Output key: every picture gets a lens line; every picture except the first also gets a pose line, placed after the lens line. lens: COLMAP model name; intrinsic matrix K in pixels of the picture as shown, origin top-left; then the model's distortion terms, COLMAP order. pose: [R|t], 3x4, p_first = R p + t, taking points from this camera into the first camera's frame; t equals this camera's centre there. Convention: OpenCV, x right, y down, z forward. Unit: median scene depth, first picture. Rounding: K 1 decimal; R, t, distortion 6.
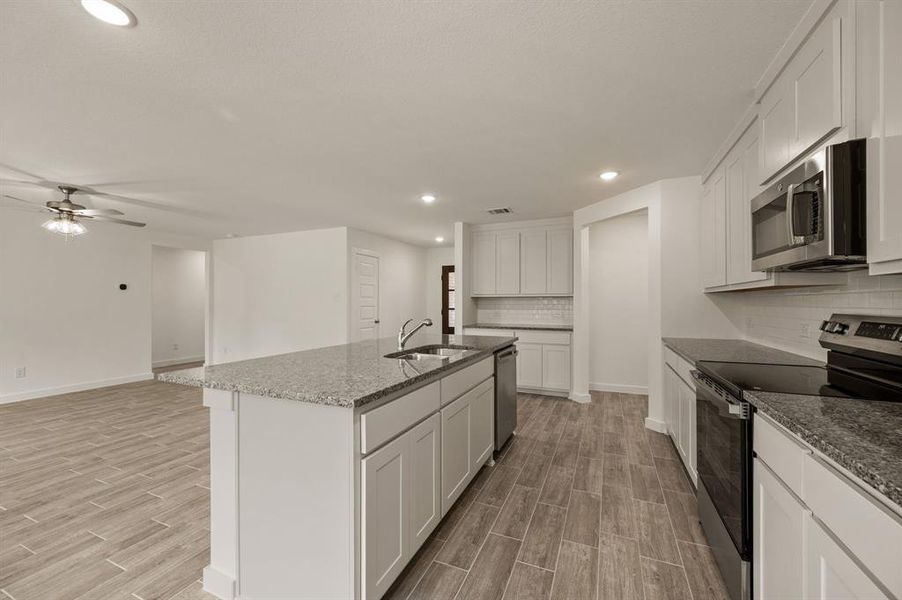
lens RADIAL K [[342.8, 0, 451.0], [0, 342.8, 300.0], [0, 0, 1]] dist [-0.000615, 0.000014]
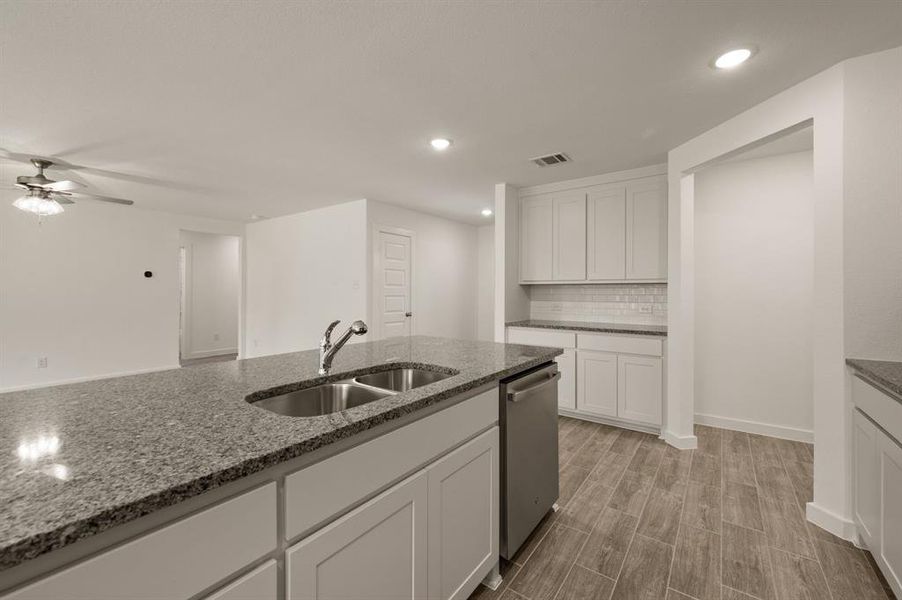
lens RADIAL K [[362.2, 0, 457.4], [0, 362.2, 289.4], [0, 0, 1]] dist [0.000220, 0.000128]
pose [[0.979692, 0.001148, -0.200507, 0.123922], [-0.001019, 0.999999, 0.000743, 0.002596], [0.200508, -0.000523, 0.979692, 0.293335]]
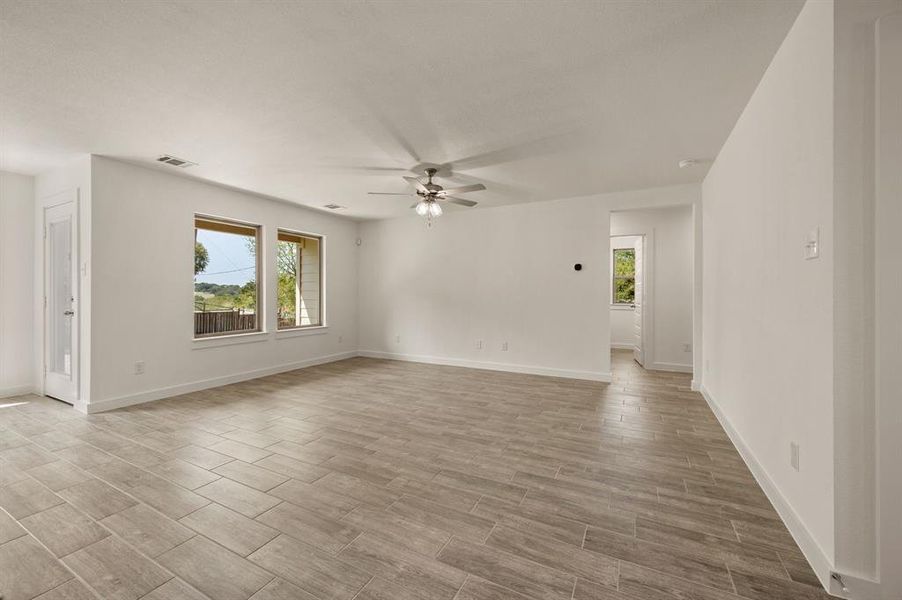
lens RADIAL K [[356.2, 0, 453.4], [0, 356.2, 300.1], [0, 0, 1]] dist [0.000004, -0.000242]
pose [[-0.051556, 0.012854, -0.998587, -0.052019], [0.003477, 0.999913, 0.012691, 0.042411], [0.998664, -0.002818, -0.051597, 1.088617]]
